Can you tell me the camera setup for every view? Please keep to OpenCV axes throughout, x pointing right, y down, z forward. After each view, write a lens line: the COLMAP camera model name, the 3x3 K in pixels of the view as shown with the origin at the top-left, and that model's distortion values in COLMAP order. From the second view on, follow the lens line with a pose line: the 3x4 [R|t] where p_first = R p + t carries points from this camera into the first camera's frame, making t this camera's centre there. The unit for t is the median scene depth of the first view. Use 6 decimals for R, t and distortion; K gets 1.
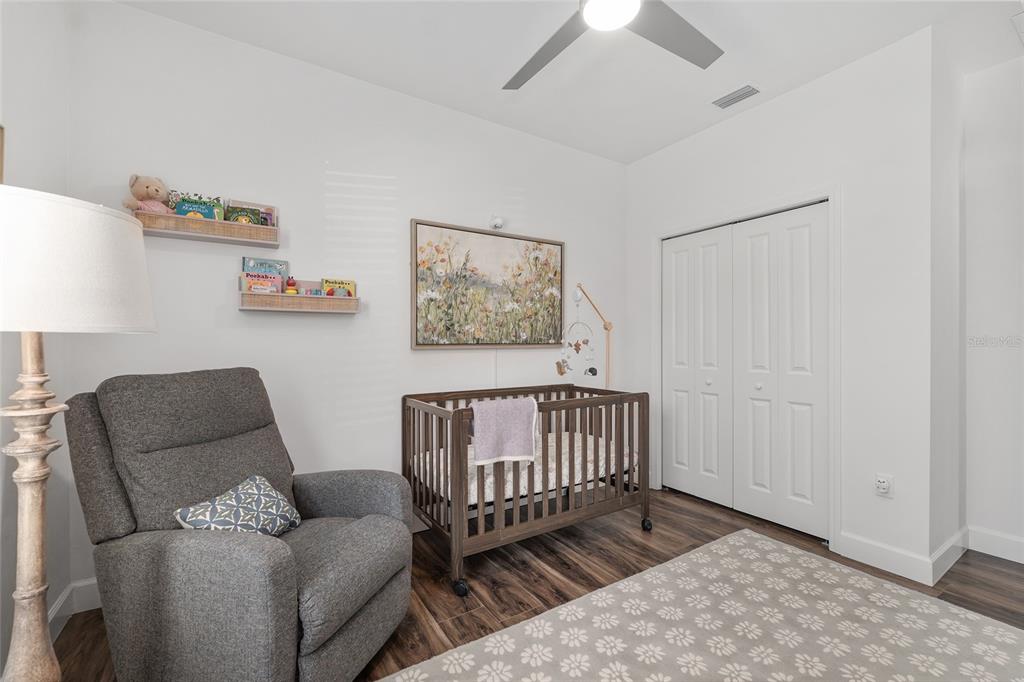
lens RADIAL K [[434.2, 0, 512.0], [0, 434.2, 341.0], [0, 0, 1]] dist [-0.001292, -0.000119]
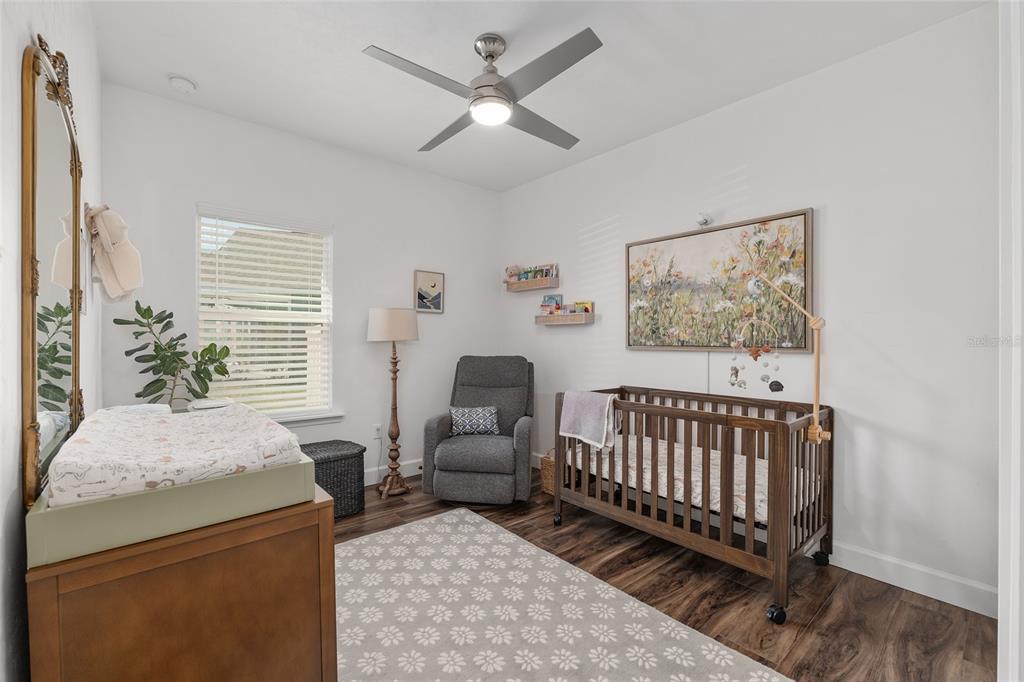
lens RADIAL K [[441.5, 0, 512.0], [0, 441.5, 341.0], [0, 0, 1]] dist [-0.001217, 0.000011]
pose [[0.132330, 0.007153, -0.991180, 0.939332], [0.000933, 0.999973, 0.007341, -0.013931], [0.991205, -0.001896, 0.132320, 0.491046]]
